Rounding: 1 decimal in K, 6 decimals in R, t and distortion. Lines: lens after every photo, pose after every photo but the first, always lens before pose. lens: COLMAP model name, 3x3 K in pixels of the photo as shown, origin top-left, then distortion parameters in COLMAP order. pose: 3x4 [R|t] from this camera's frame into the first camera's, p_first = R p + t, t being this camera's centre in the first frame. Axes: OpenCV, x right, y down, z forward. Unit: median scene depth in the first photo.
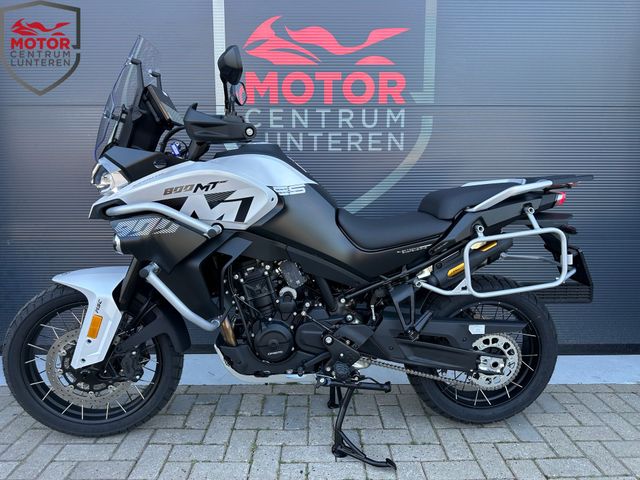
lens RADIAL K [[436.2, 0, 318.8], [0, 436.2, 240.5], [0, 0, 1]] dist [0.017954, -0.026586]
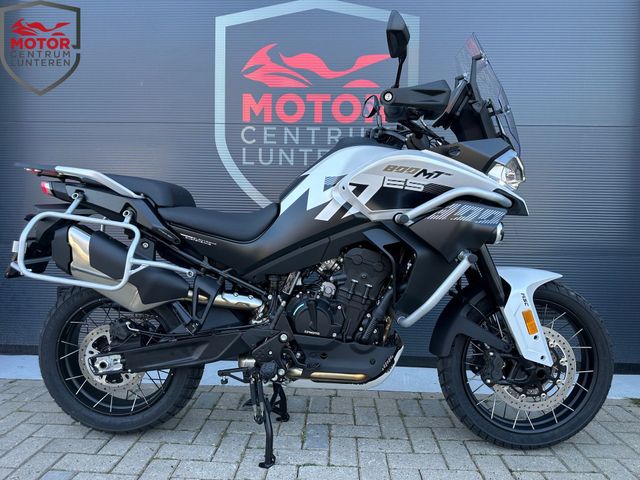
lens RADIAL K [[436.2, 0, 320.8], [0, 436.2, 241.9], [0, 0, 1]] dist [0.017954, -0.026586]
pose [[0.998686, 0.018817, -0.047667, 0.086438], [-0.023739, 0.994201, -0.104887, 0.093458], [0.045417, 0.105881, 0.993341, -0.037449]]
